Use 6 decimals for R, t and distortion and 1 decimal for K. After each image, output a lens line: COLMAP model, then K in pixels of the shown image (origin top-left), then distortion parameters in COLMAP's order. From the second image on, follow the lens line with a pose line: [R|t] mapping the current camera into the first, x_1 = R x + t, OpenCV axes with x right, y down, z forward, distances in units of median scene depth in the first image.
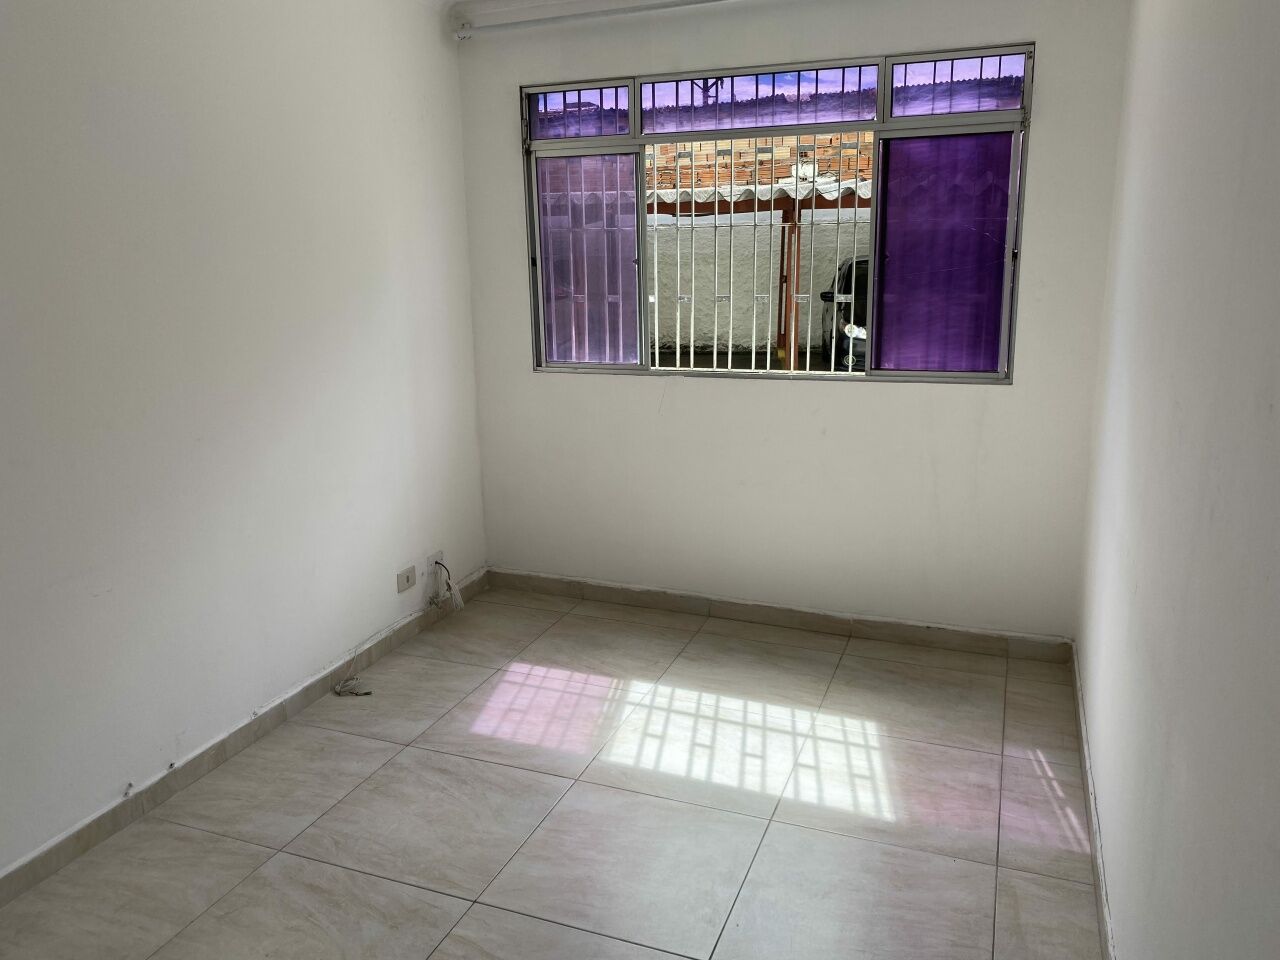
lens RADIAL K [[975.4, 0, 635.6], [0, 975.4, 459.4], [0, 0, 1]] dist [0.236855, -0.577520]
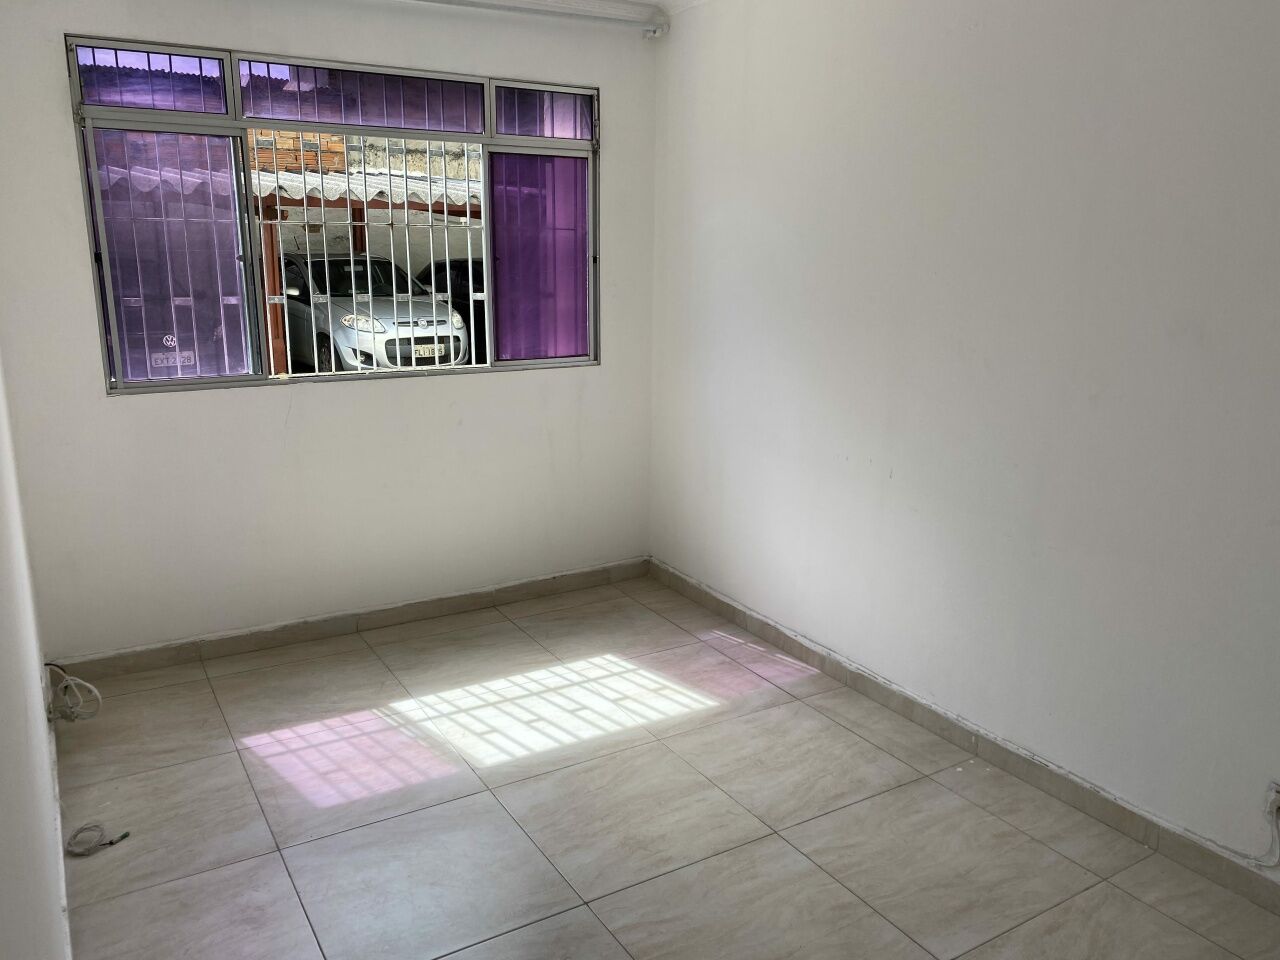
lens RADIAL K [[974.1, 0, 640.0], [0, 974.1, 480.0], [0, 0, 1]] dist [-0.000385, 0.000499]
pose [[0.603355, -0.167218, 0.779744, -0.558431], [0.149147, 0.984178, 0.095652, -0.041533], [-0.783402, 0.058584, 0.618748, 0.222432]]
